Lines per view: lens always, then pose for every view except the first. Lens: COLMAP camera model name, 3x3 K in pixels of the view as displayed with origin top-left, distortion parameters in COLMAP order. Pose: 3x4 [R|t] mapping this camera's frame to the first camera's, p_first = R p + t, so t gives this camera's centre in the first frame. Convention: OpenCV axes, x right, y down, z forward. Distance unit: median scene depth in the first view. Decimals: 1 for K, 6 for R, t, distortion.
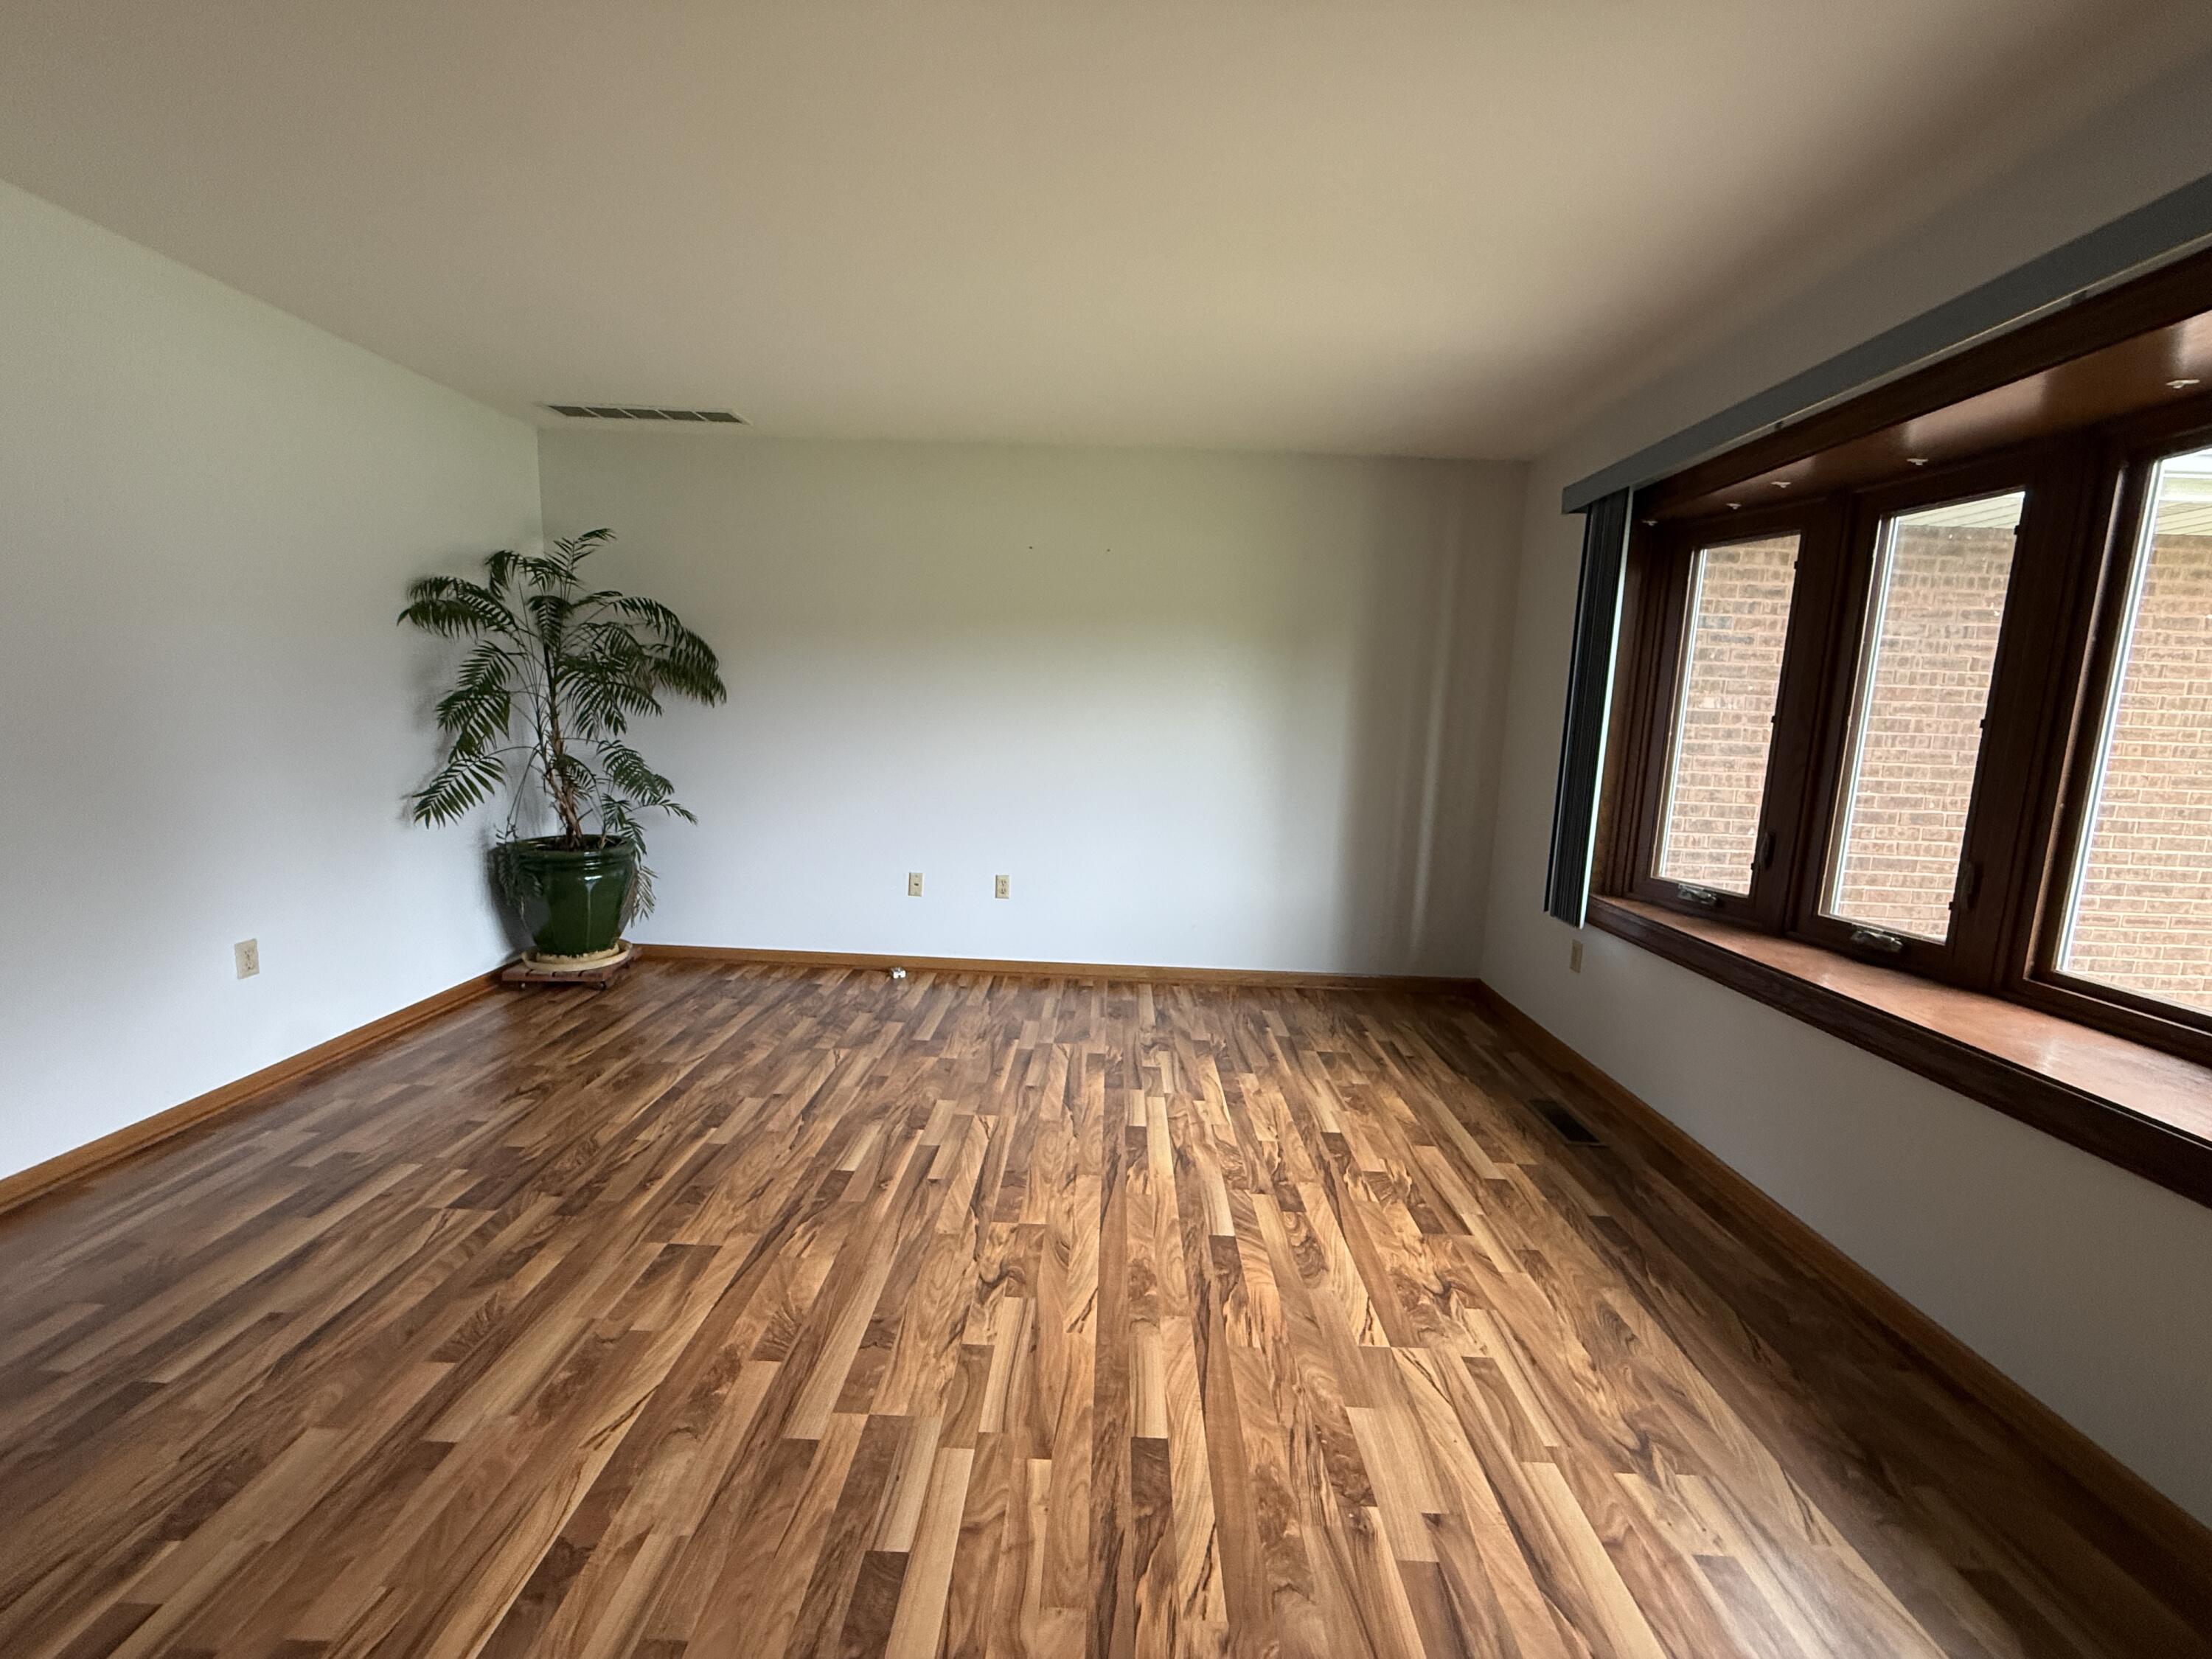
lens RADIAL K [[881.0, 0, 1105.6], [0, 881.0, 833.8], [0, 0, 1]] dist [-0.002360, 0.000536]
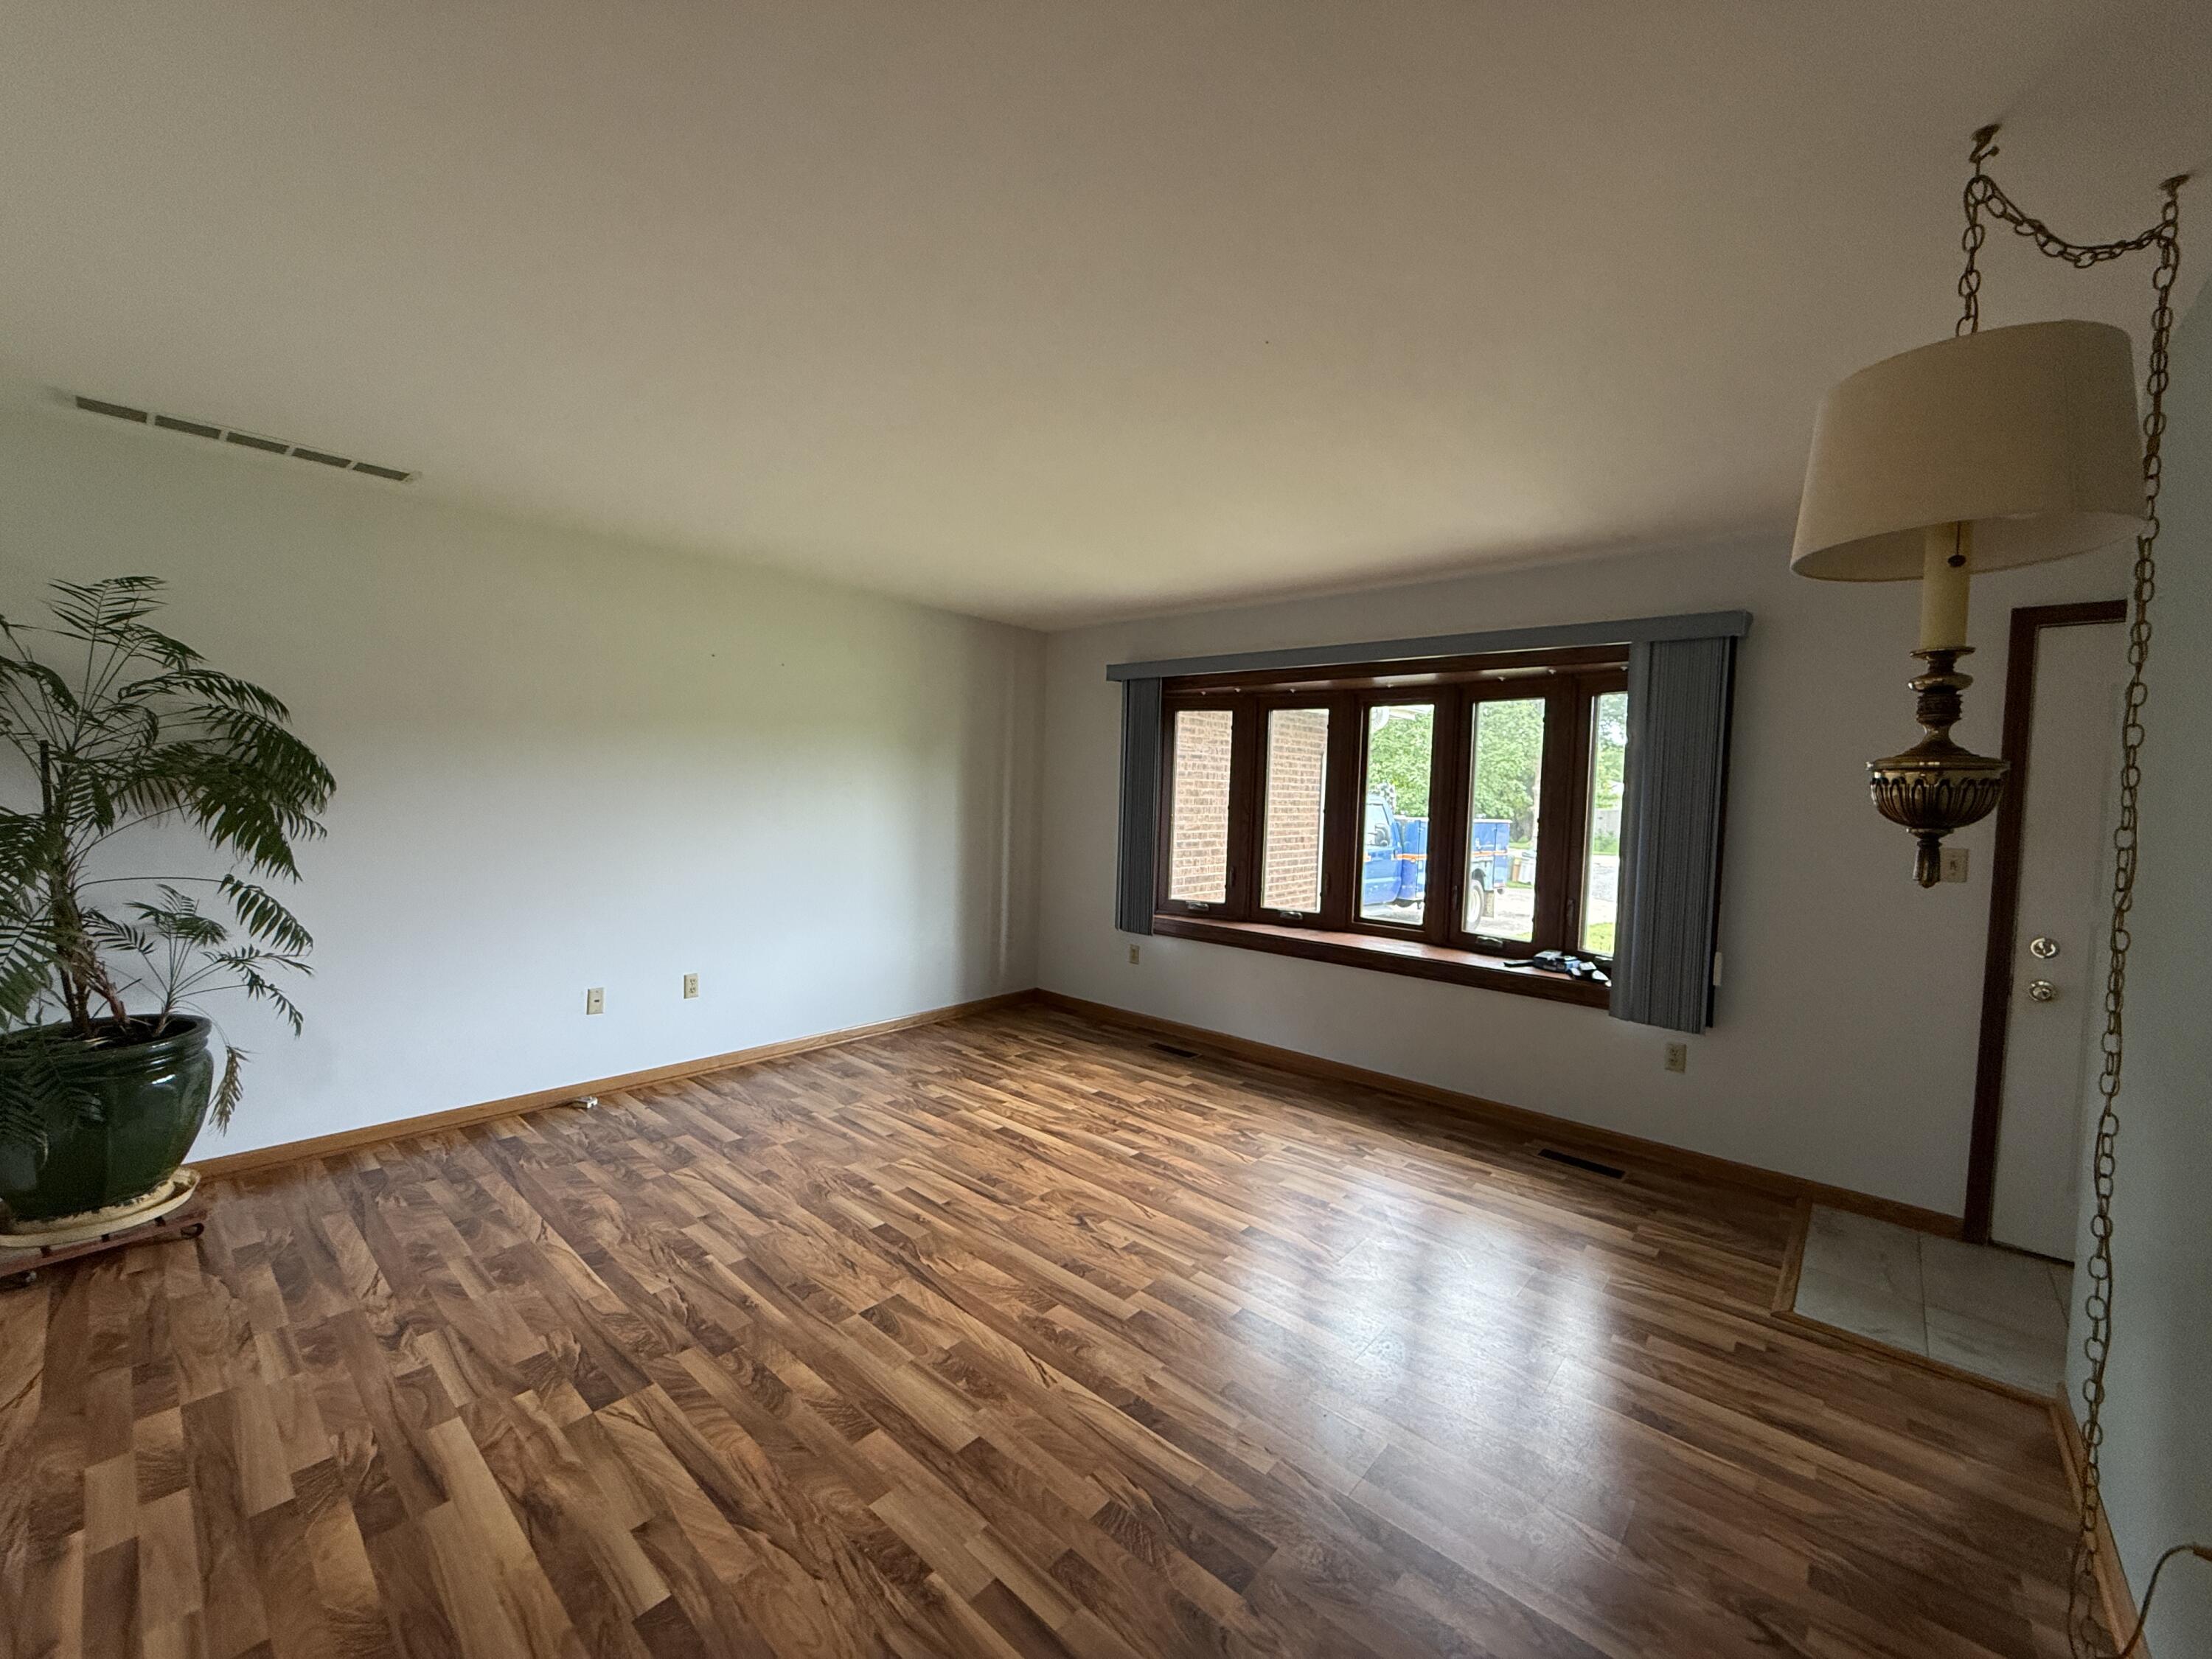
lens RADIAL K [[881.0, 0, 1101.5], [0, 881.0, 830.9], [0, 0, 1]] dist [-0.002360, 0.000536]
pose [[0.650824, -0.054711, 0.757255, -0.808401], [0.102229, 0.994632, -0.015999, -0.074077], [-0.752315, 0.087826, 0.652924, -0.022146]]
